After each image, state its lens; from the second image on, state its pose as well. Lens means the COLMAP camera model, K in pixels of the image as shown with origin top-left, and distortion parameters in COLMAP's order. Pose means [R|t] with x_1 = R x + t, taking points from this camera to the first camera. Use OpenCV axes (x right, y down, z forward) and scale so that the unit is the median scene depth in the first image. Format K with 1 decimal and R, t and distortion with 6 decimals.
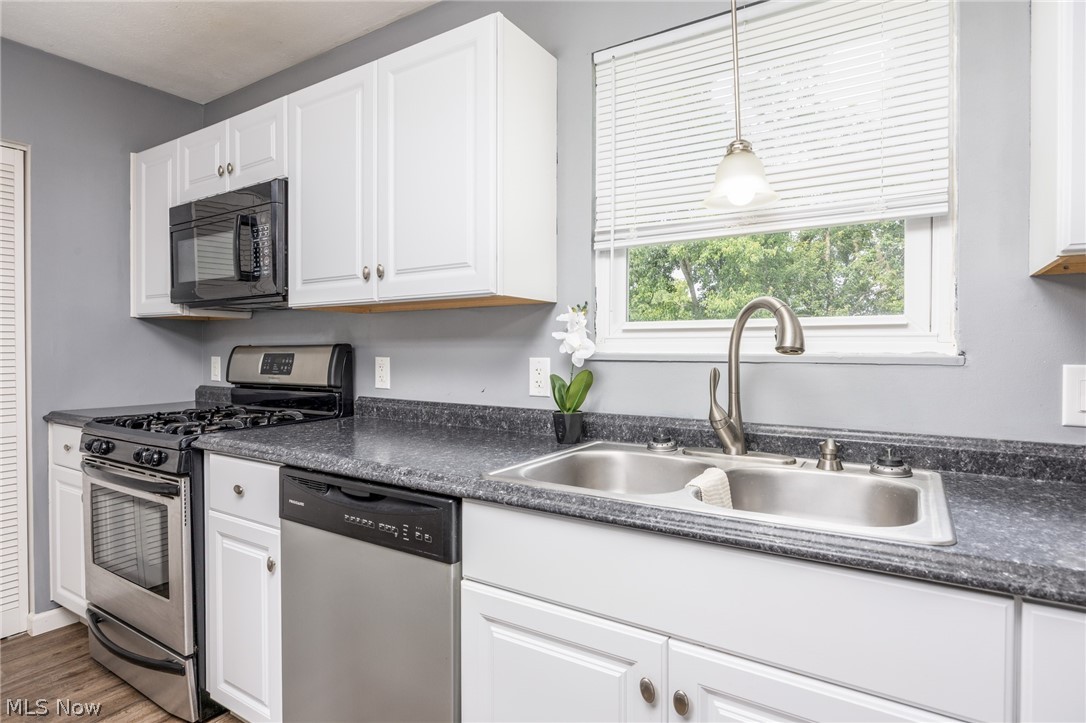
lens RADIAL K [[576.6, 0, 544.9], [0, 576.6, 359.2], [0, 0, 1]] dist [-0.000255, -0.002995]
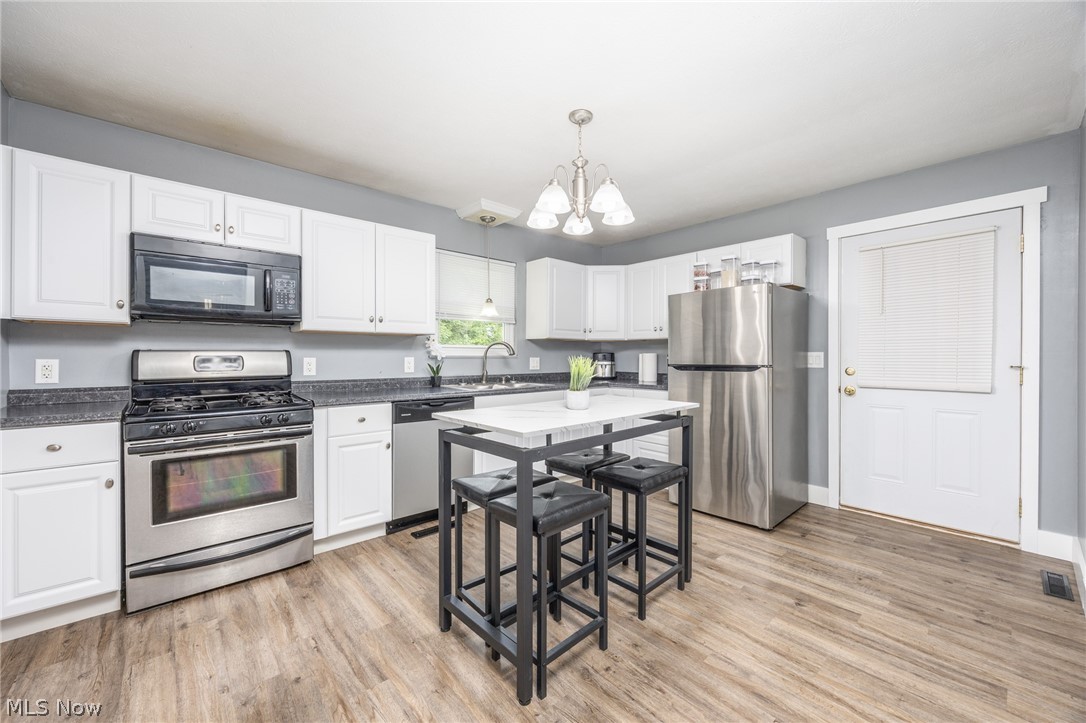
lens RADIAL K [[419.0, 0, 539.9], [0, 419.0, 364.5], [0, 0, 1]] dist [-0.002589, -0.000014]
pose [[0.279719, -0.020497, 0.959863, -1.762018], [0.014478, 0.999748, 0.017129, 0.006851], [-0.959973, 0.009106, 0.279945, -0.066782]]
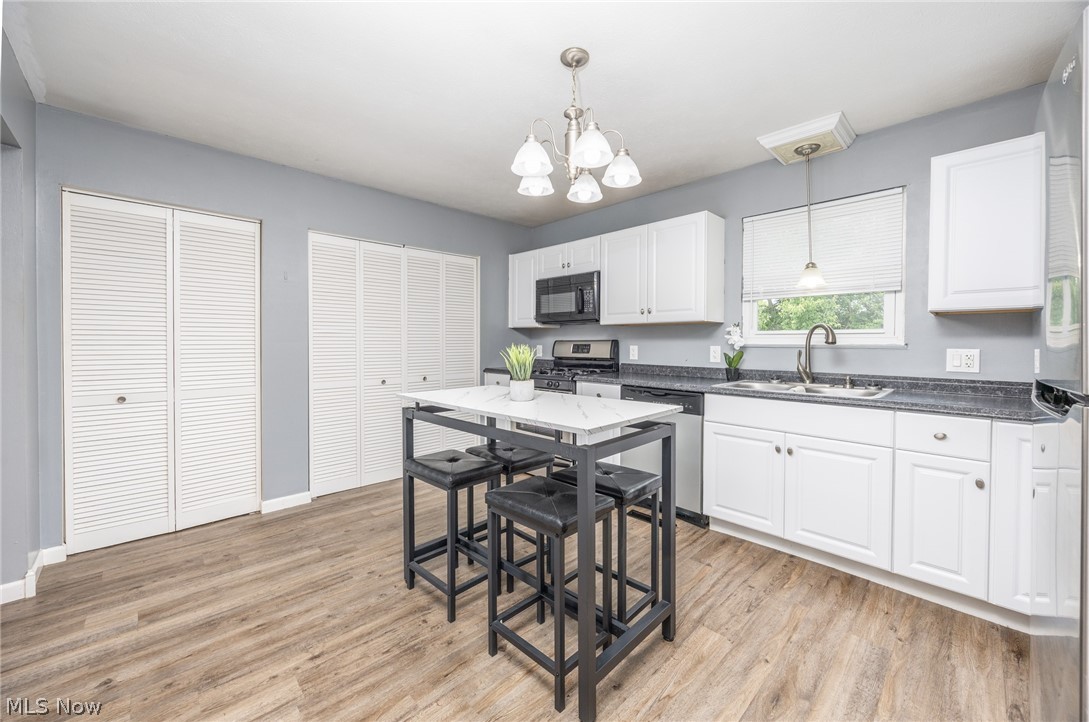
lens RADIAL K [[420.2, 0, 549.4], [0, 420.2, 351.5], [0, 0, 1]] dist [-0.002589, -0.000014]
pose [[0.974732, 0.006855, -0.223272, -0.311961], [-0.005775, 0.999968, 0.005490, 0.016325], [0.223303, -0.004062, 0.974741, -0.894253]]
